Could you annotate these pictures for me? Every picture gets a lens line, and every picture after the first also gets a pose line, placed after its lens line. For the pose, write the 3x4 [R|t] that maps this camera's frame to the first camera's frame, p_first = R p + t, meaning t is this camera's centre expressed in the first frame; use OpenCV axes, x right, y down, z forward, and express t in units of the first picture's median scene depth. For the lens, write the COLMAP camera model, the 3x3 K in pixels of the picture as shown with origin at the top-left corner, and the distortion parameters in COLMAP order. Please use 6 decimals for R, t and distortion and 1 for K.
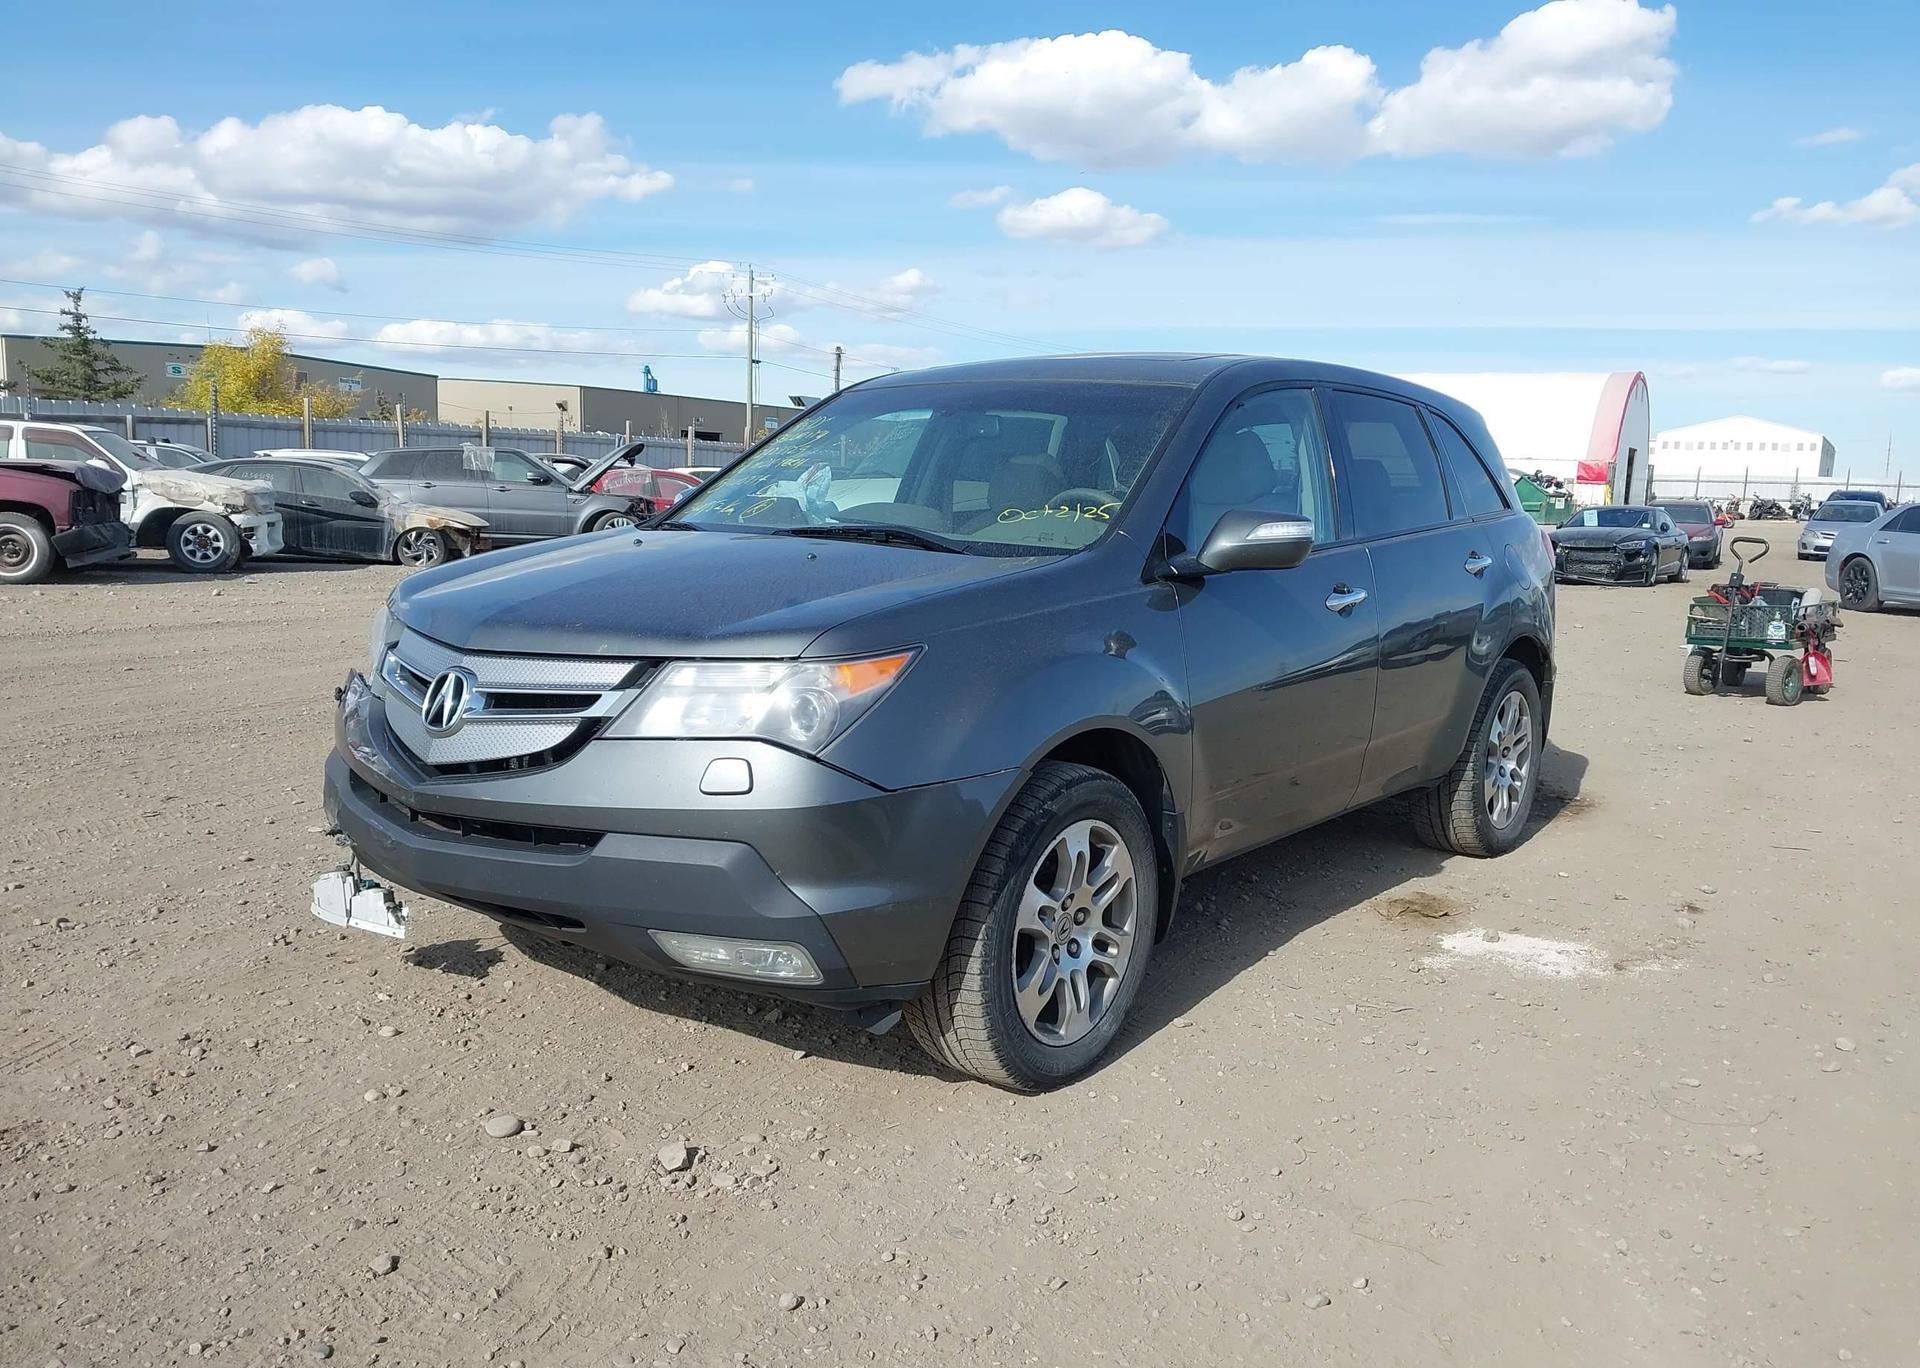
lens RADIAL K [[1607.1, 0, 960.0], [0, 1607.1, 684.0], [0, 0, 1]] dist [0.057870, -0.118730]
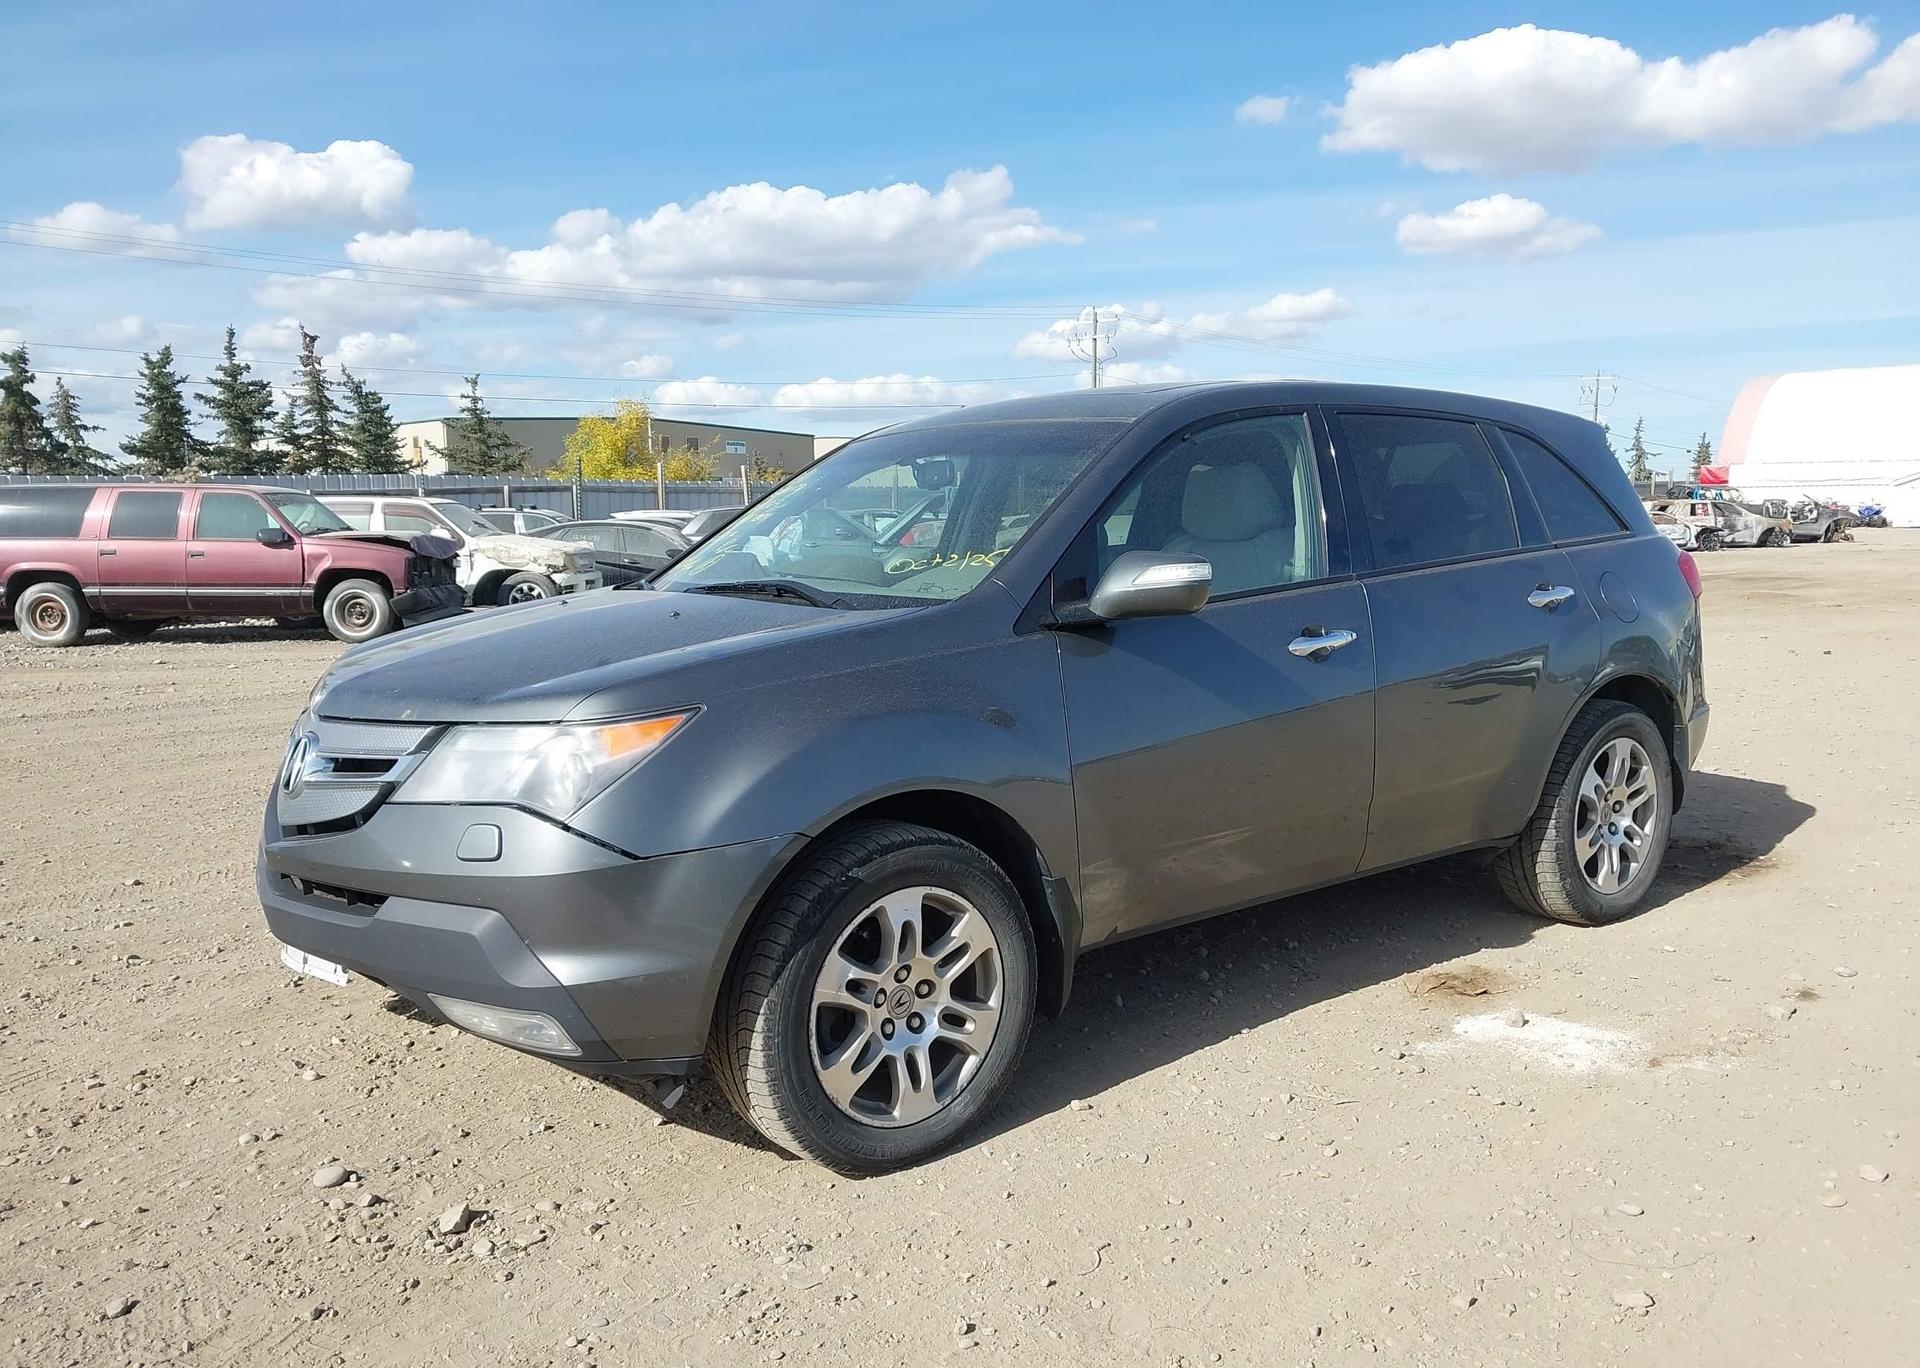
lens RADIAL K [[1606.2, 0, 960.0], [0, 1606.2, 684.0], [0, 0, 1]] dist [0.012547, -0.005165]
pose [[0.965995, -0.015104, -0.258120, 0.235099], [0.009590, 0.999698, -0.022609, -0.008854], [0.258384, 0.019365, 0.965848, 0.064418]]
